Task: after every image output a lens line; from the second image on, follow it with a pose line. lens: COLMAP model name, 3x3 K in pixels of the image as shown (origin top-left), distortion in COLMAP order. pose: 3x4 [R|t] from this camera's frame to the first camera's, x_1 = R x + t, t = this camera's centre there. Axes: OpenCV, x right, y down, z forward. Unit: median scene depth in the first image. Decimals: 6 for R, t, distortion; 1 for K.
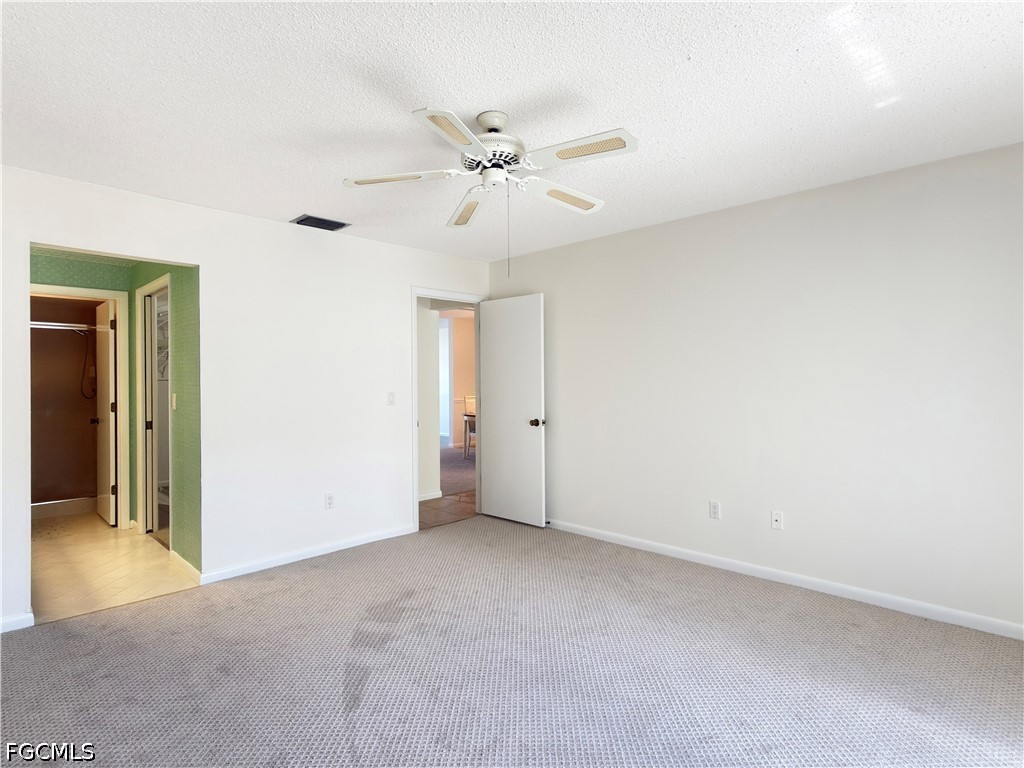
lens RADIAL K [[549.2, 0, 512.7], [0, 549.2, 364.5], [0, 0, 1]] dist [0.000225, 0.000578]
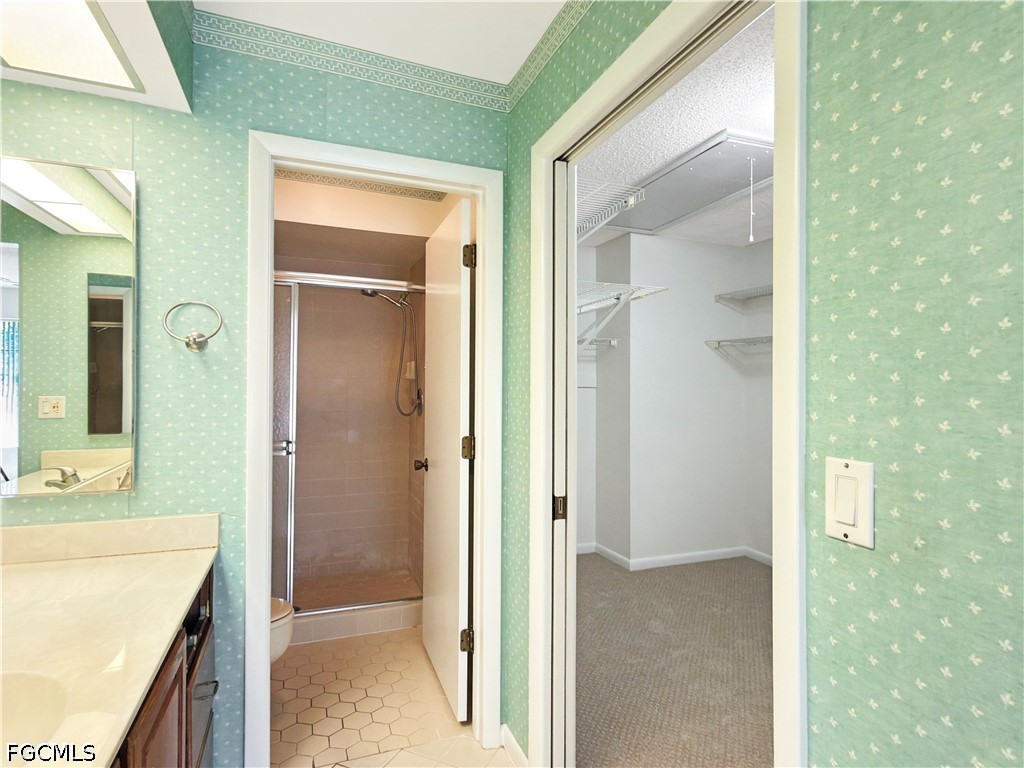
lens RADIAL K [[549.2, 0, 512.7], [0, 549.2, 364.5], [0, 0, 1]] dist [0.000225, 0.000578]
pose [[0.912650, -0.001279, -0.408739, -0.524644], [-0.004723, 0.999895, -0.013674, 0.018388], [0.408714, 0.014410, 0.912549, 0.628838]]
